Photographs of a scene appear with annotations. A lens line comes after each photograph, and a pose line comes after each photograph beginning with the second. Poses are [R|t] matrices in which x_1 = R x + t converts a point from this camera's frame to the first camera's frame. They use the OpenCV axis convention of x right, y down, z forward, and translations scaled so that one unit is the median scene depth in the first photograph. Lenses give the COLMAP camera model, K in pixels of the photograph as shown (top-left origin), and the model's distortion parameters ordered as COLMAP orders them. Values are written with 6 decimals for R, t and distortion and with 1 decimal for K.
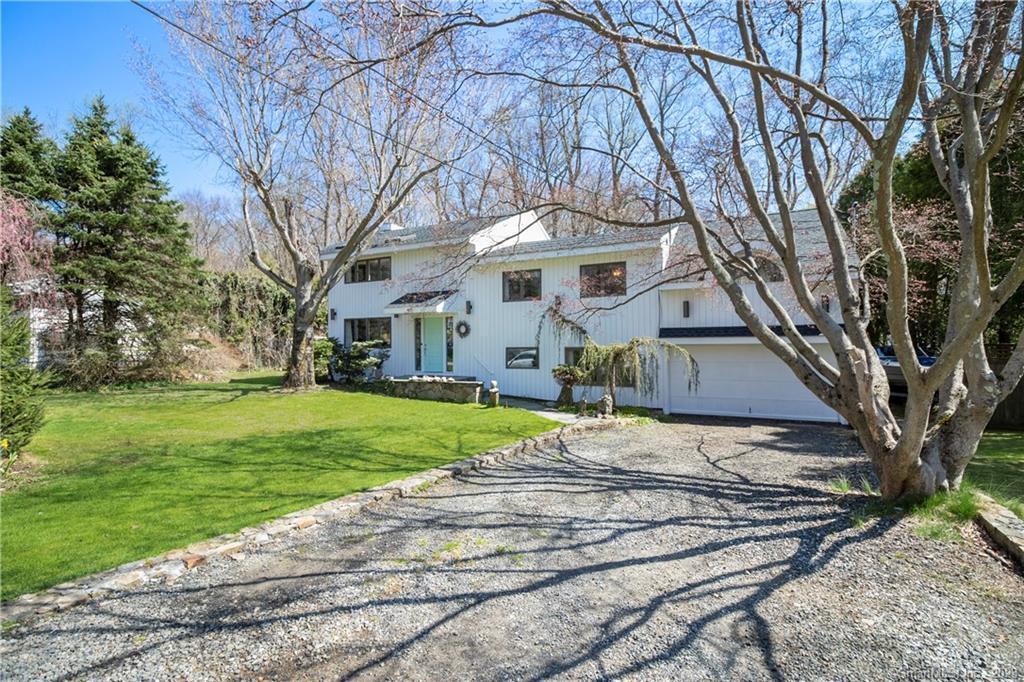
lens RADIAL K [[478.5, 0, 512.7], [0, 478.5, 343.9], [0, 0, 1]] dist [-0.003550, -0.005447]
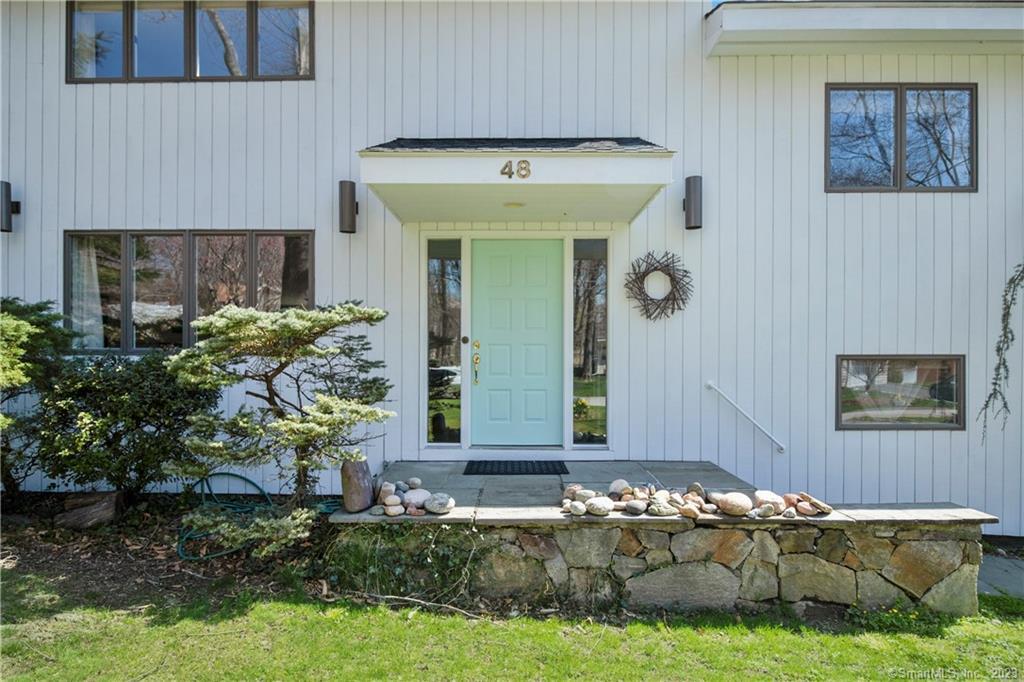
lens RADIAL K [[543.5, 0, 520.8], [0, 543.5, 391.4], [0, 0, 1]] dist [0.016440, 0.000130]
pose [[0.903924, -0.010983, 0.427552, -0.326107], [-0.012149, 0.998608, 0.051337, 0.014690], [-0.427520, -0.051599, 0.902532, 0.801315]]
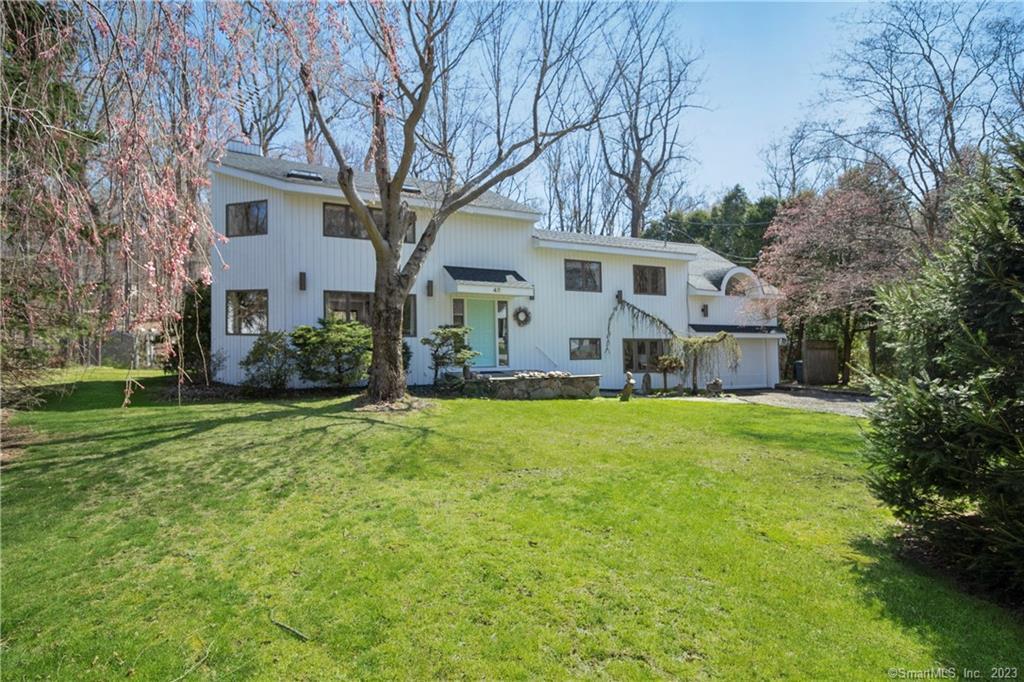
lens RADIAL K [[478.5, 0, 510.8], [0, 478.5, 342.5], [0, 0, 1]] dist [-0.003550, -0.005447]
pose [[0.641619, 0.000184, 0.767023, -0.842391], [-0.018336, 0.999718, 0.015099, 0.004150], [-0.766804, -0.023752, 0.641442, 0.480951]]
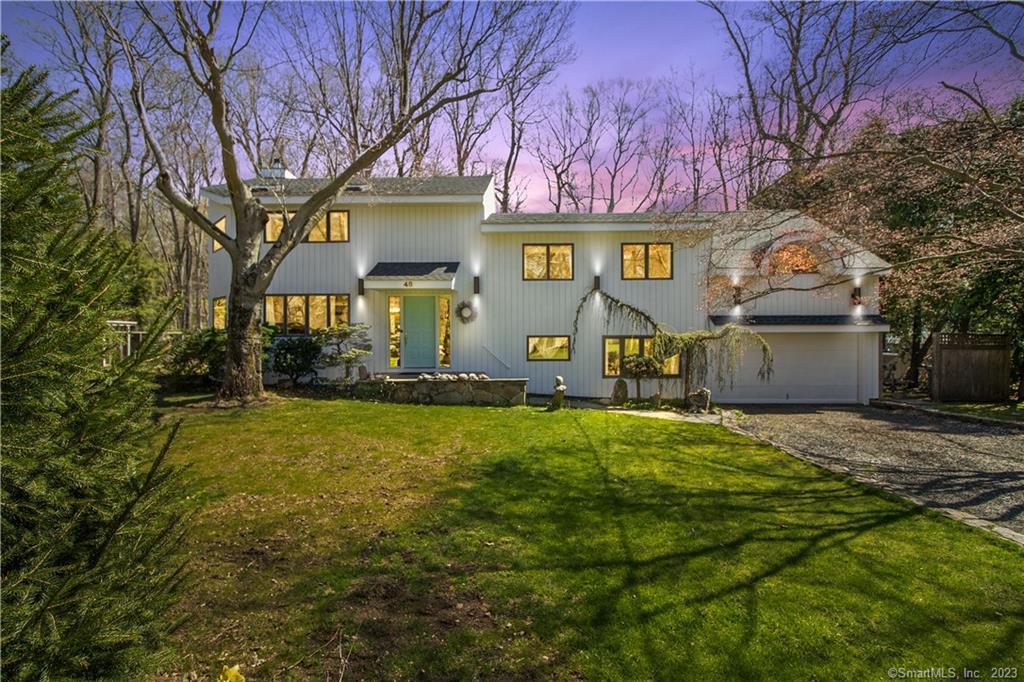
lens RADIAL K [[478.5, 0, 517.2], [0, 478.5, 349.1], [0, 0, 1]] dist [-0.003550, -0.005447]
pose [[0.903006, -0.007716, 0.429558, -0.392482], [-0.003593, 0.999668, 0.025510, 0.009850], [-0.429612, -0.024579, 0.902679, 0.265564]]
